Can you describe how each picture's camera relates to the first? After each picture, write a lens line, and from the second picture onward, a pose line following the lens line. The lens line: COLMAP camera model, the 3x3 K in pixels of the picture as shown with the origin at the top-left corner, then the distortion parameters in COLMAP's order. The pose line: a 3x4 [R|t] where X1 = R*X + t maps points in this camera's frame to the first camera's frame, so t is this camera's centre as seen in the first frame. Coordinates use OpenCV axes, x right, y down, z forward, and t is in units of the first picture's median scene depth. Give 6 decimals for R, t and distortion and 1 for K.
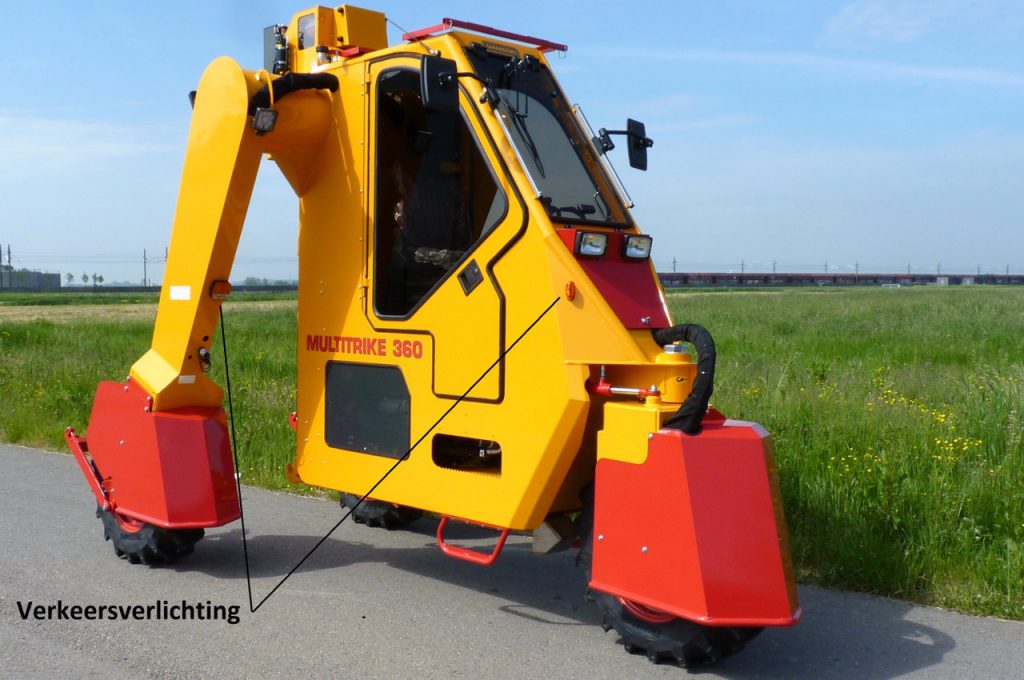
lens RADIAL K [[1013.6, 0, 513.6], [0, 1013.6, 364.9], [0, 0, 1]] dist [0.003107, -0.002811]
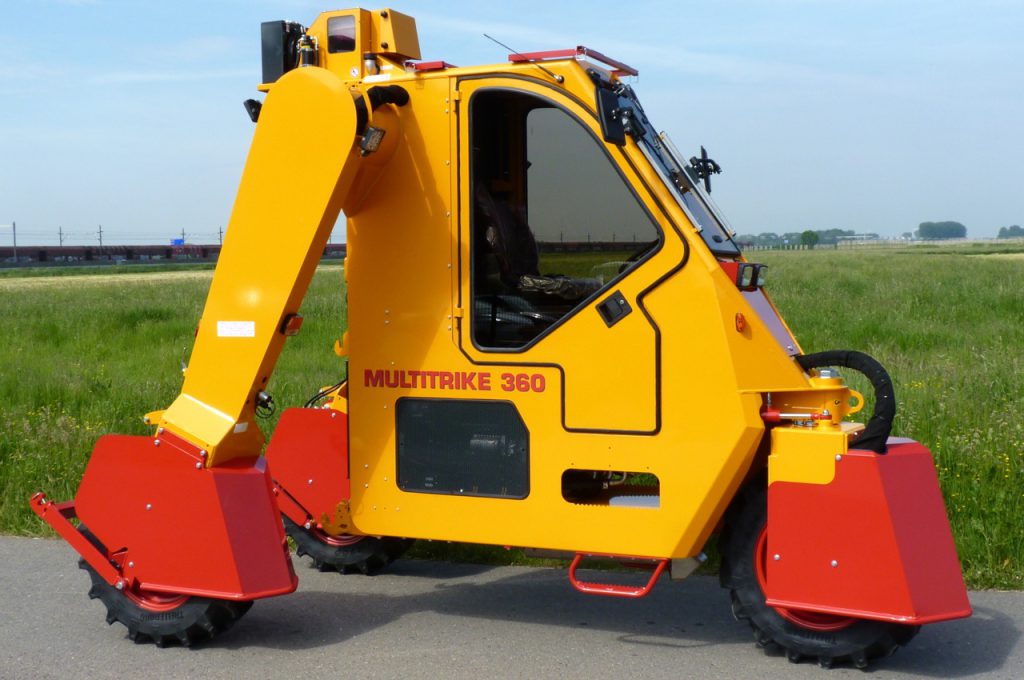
lens RADIAL K [[1158.6, 0, 512.0], [0, 1158.6, 340.0], [0, 0, 1]] dist [-0.046290, 0.032650]
pose [[0.927457, -0.037434, 0.372051, -0.521130], [0.041473, 0.999136, -0.002856, -0.053432], [-0.371623, 0.018079, 0.928208, -0.009239]]
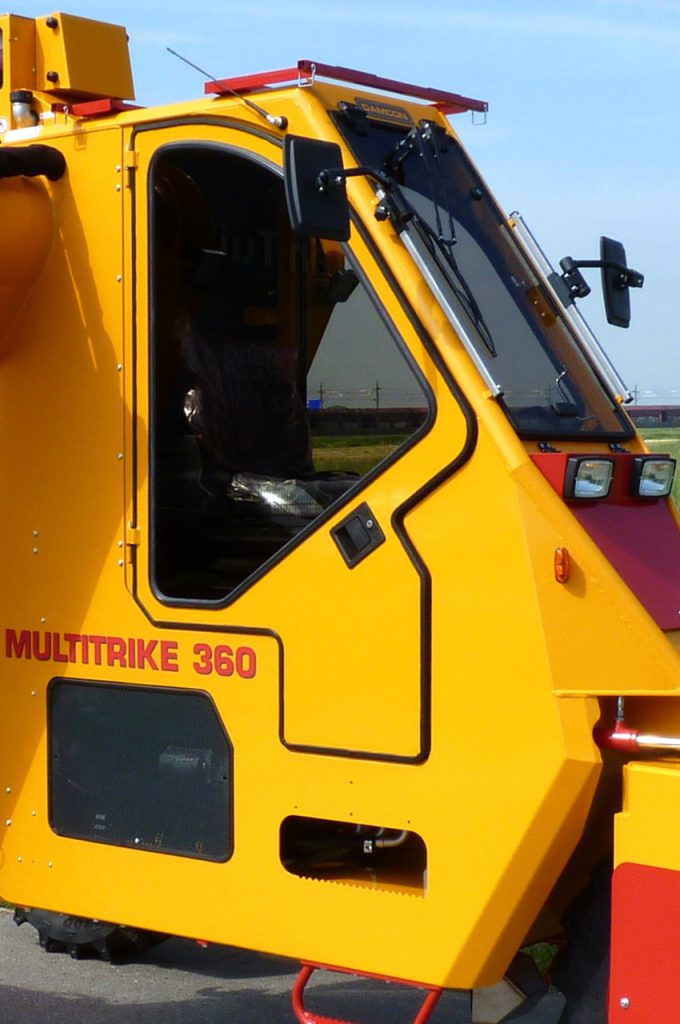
lens RADIAL K [[1808.7, 0, 339.0], [0, 1808.7, 626.8], [0, 0, 1]] dist [0.031556, -0.031770]
pose [[0.991868, -0.023508, 0.125078, -0.166077], [0.020394, 0.999451, 0.026121, -0.058737], [-0.125623, -0.023358, 0.991803, 0.021907]]
